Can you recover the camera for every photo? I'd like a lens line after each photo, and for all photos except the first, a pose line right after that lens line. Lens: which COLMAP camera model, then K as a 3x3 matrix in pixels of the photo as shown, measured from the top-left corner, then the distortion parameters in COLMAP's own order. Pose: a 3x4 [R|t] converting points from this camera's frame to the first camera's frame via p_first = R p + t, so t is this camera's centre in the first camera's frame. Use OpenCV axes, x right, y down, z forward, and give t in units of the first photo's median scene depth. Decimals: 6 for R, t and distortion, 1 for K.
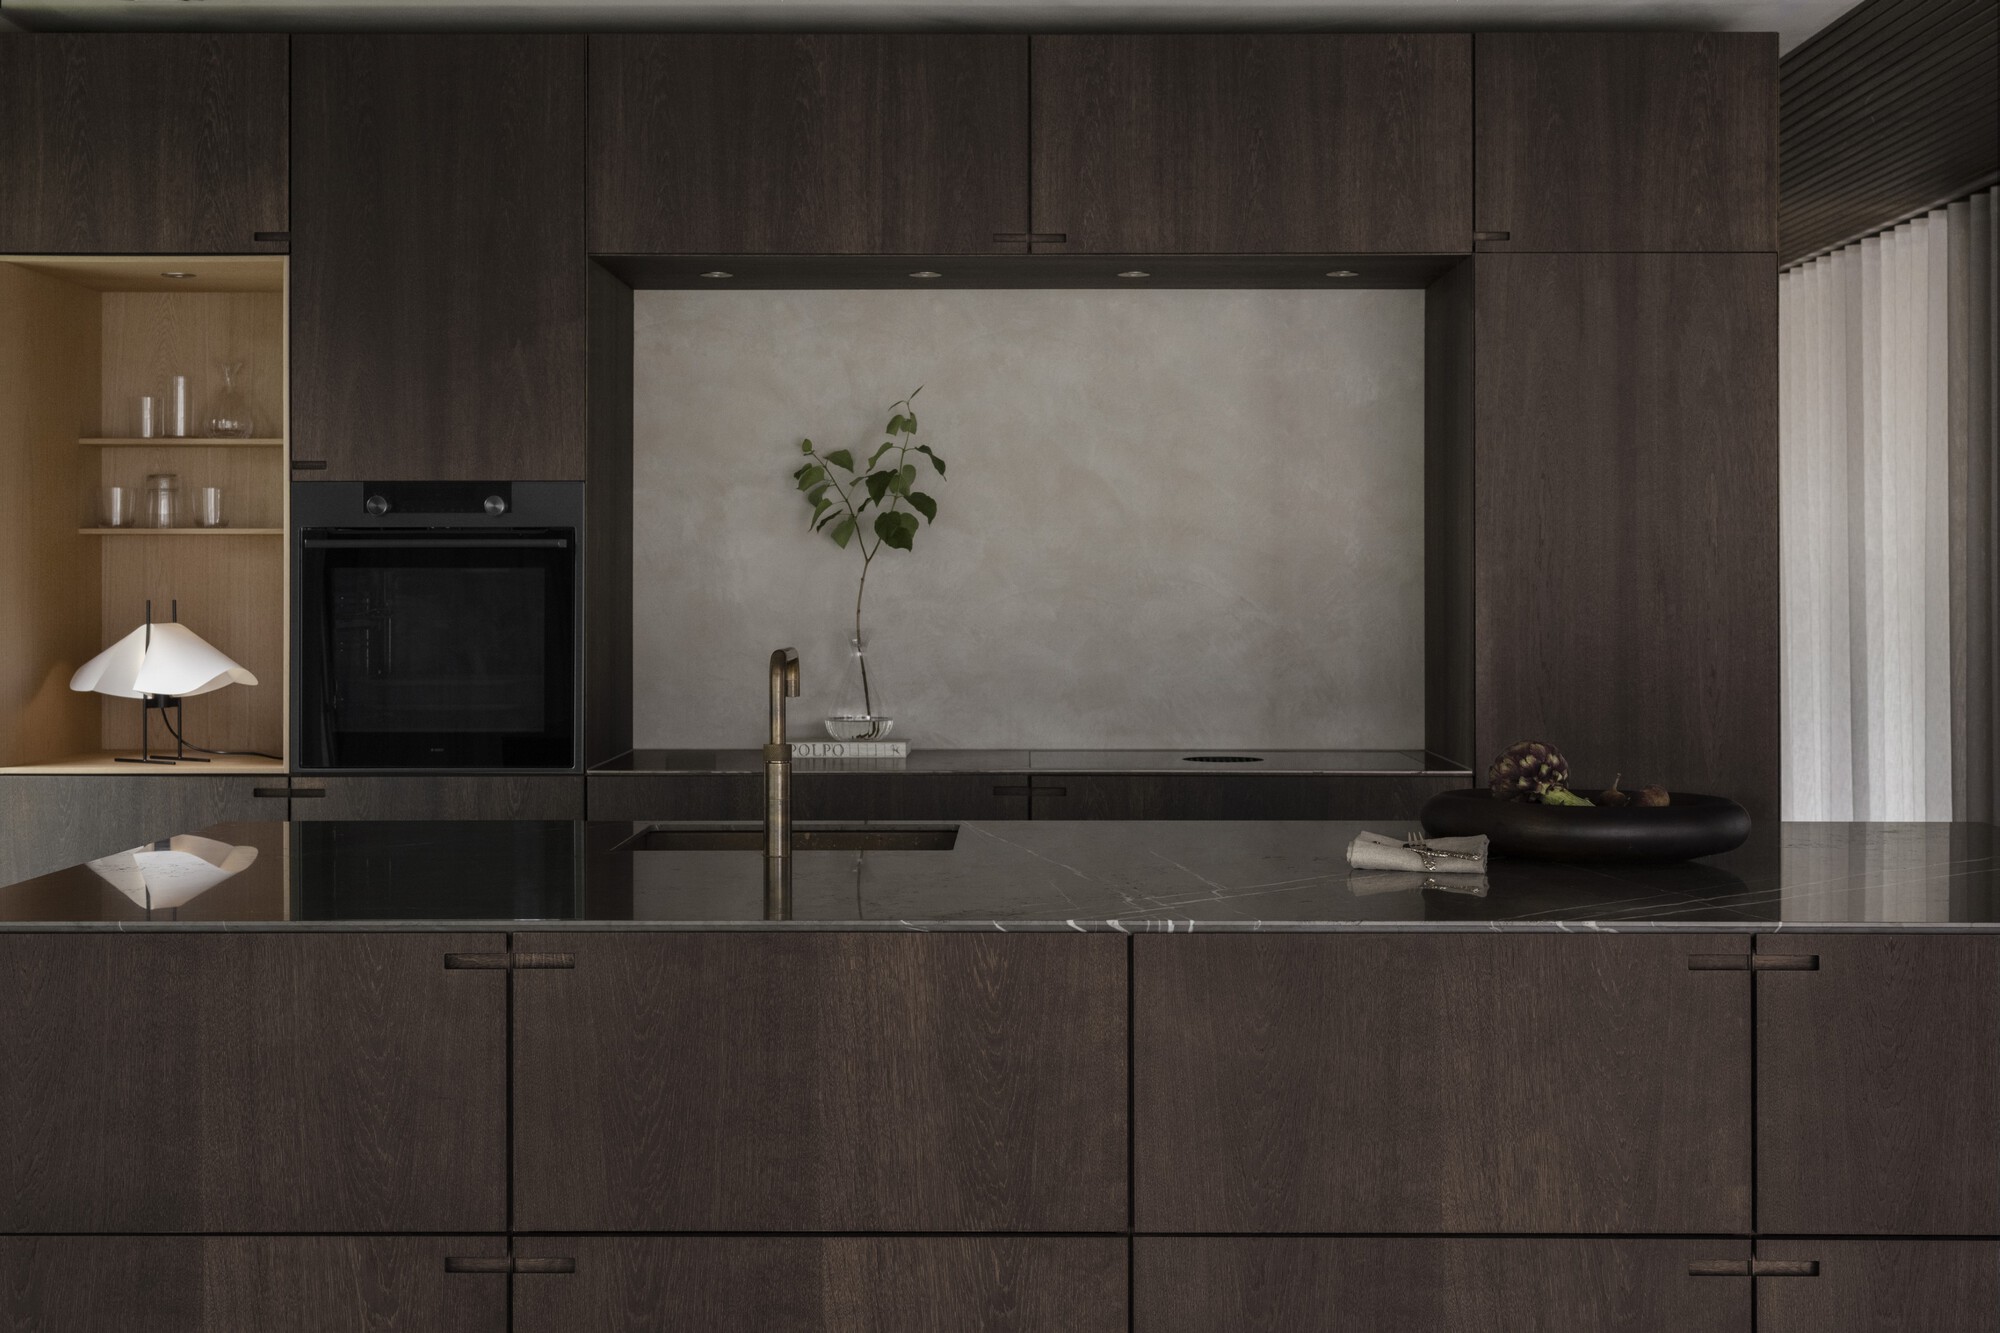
lens RADIAL K [[2529.2, 0, 1026.7], [0, 2529.2, 584.7], [0, 0, 1]] dist [-0.001606, 0.000000]
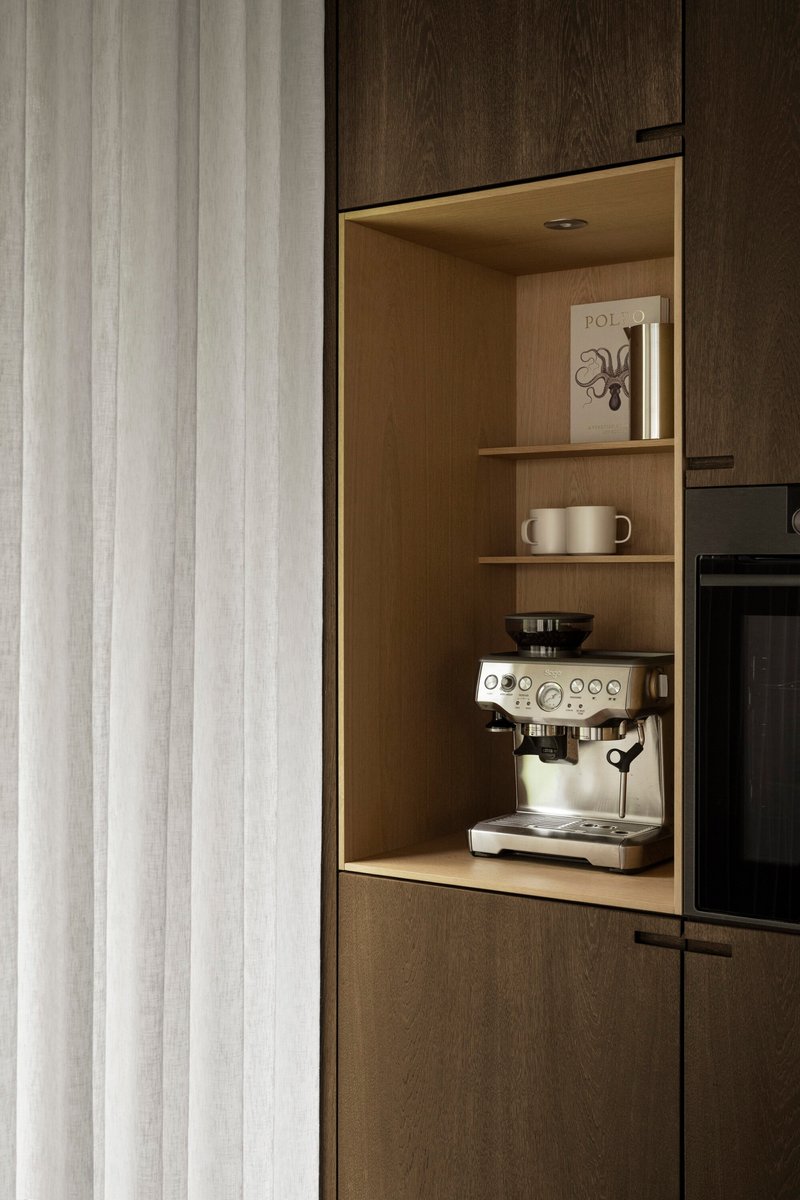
lens RADIAL K [[1517.5, 0, 408.6], [0, 1517.5, 586.9], [0, 0, 1]] dist [-0.001606, 0.000000]
pose [[0.827561, 0.004134, -0.561360, -0.124248], [-0.001175, 0.999983, 0.005632, -0.016617], [0.561374, -0.004001, 0.827553, 0.626399]]
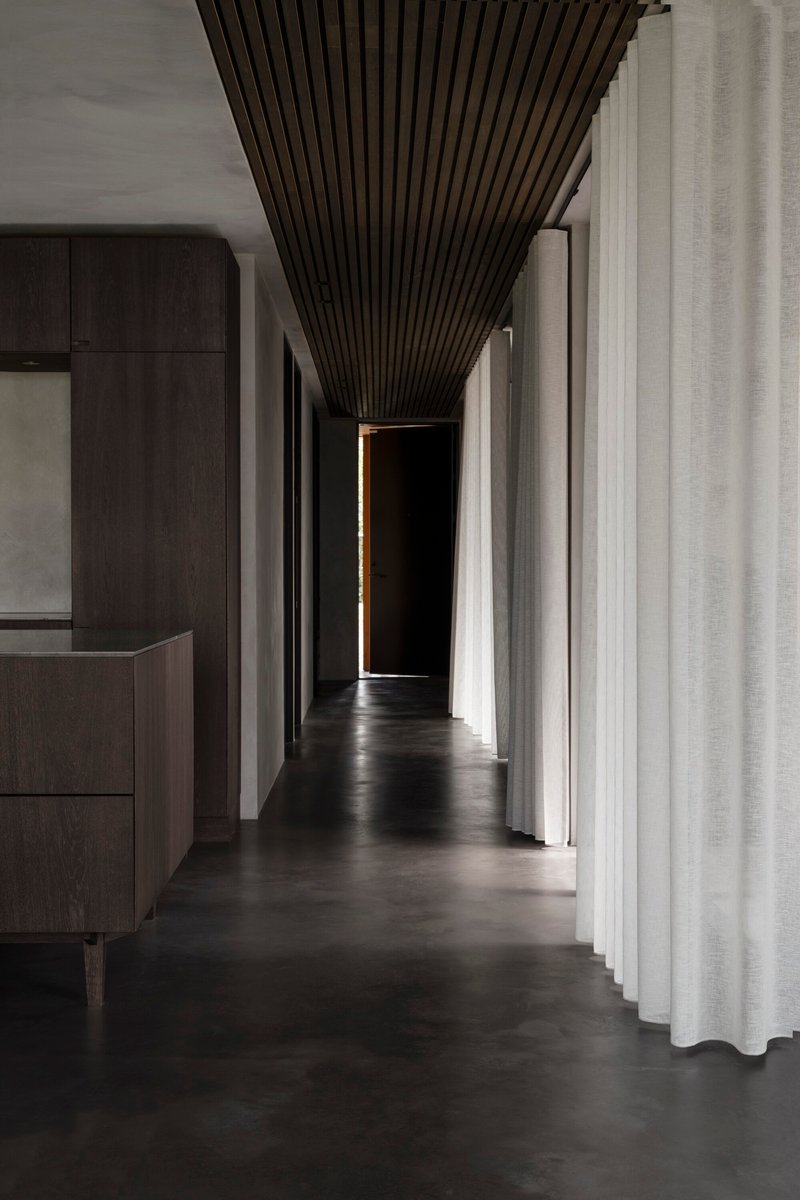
lens RADIAL K [[1517.5, 0, 402.8], [0, 1517.5, 598.4], [0, 0, 1]] dist [-0.001606, 0.000000]
pose [[0.999426, -0.000016, 0.033880, 0.392758], [-0.000795, 0.999714, 0.023913, 0.030255], [-0.033870, -0.023927, 0.999140, -0.178139]]
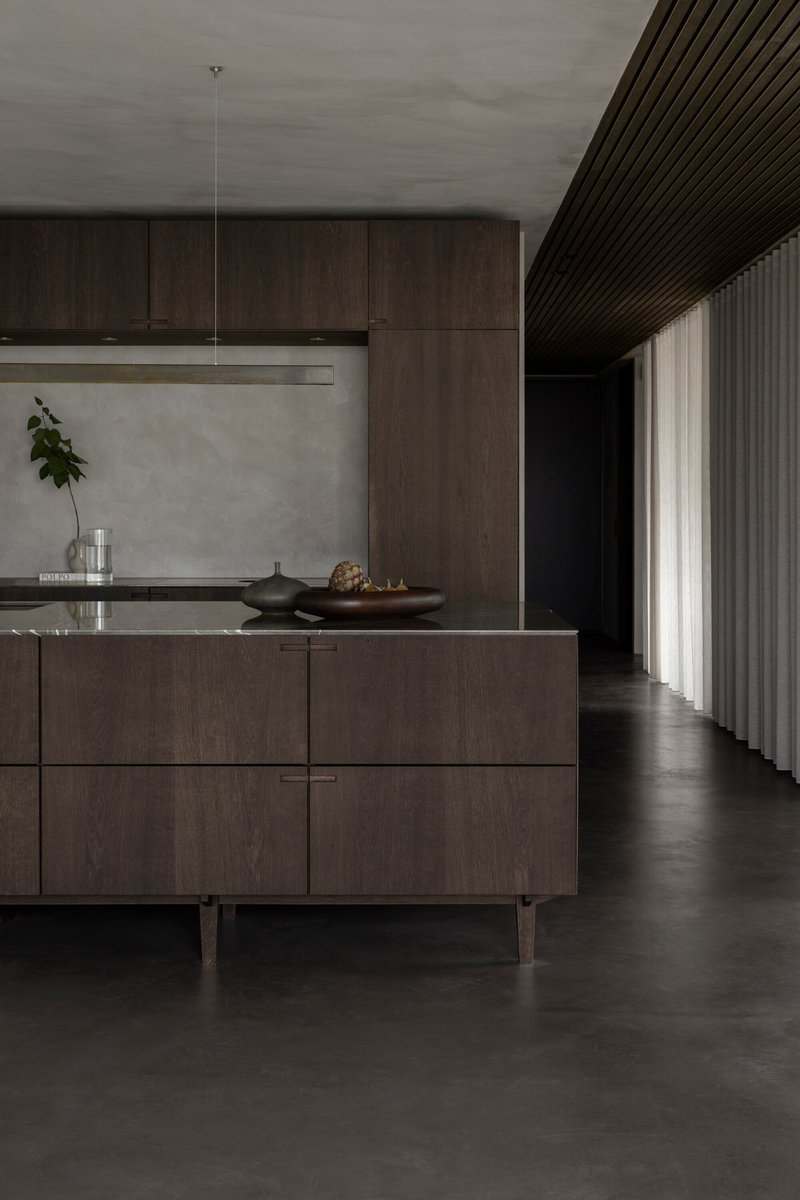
lens RADIAL K [[1517.5, 0, 434.9], [0, 1517.5, 530.0], [0, 0, 1]] dist [-0.001606, 0.000000]
pose [[0.999856, -0.000151, 0.016966, 0.209291], [-0.000093, 0.999897, 0.014340, 0.011760], [-0.016966, -0.014340, 0.999753, -0.217065]]
